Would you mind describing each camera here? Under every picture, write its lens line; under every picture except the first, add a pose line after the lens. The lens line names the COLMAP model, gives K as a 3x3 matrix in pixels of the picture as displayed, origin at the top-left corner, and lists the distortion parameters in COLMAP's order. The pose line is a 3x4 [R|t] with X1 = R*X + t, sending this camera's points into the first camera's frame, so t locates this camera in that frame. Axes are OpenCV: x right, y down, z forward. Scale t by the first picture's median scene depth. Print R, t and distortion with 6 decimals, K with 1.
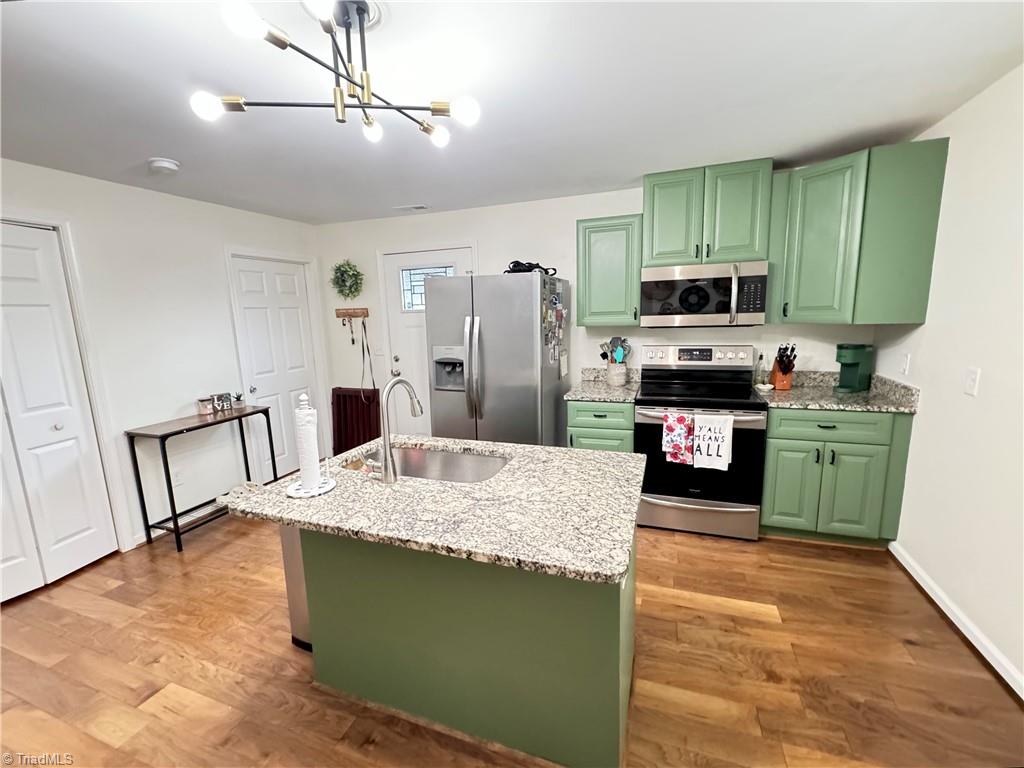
lens RADIAL K [[429.6, 0, 515.0], [0, 429.6, 383.8], [0, 0, 1]] dist [0.001276, 0.000346]
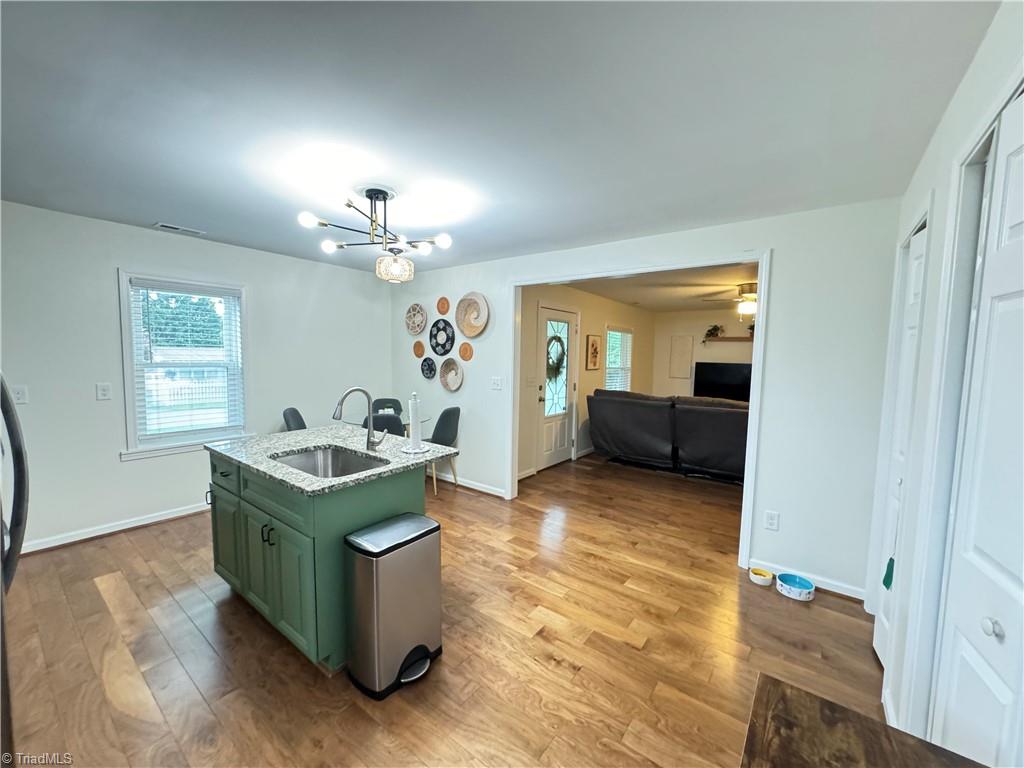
lens RADIAL K [[408.0, 0, 514.4], [0, 408.0, 388.5], [0, 0, 1]] dist [0.002869, 0.000300]
pose [[-0.957662, -0.008999, 0.287755, -0.693272], [0.059526, 0.971723, 0.228497, -0.171915], [-0.281675, 0.235952, -0.930046, 1.235960]]
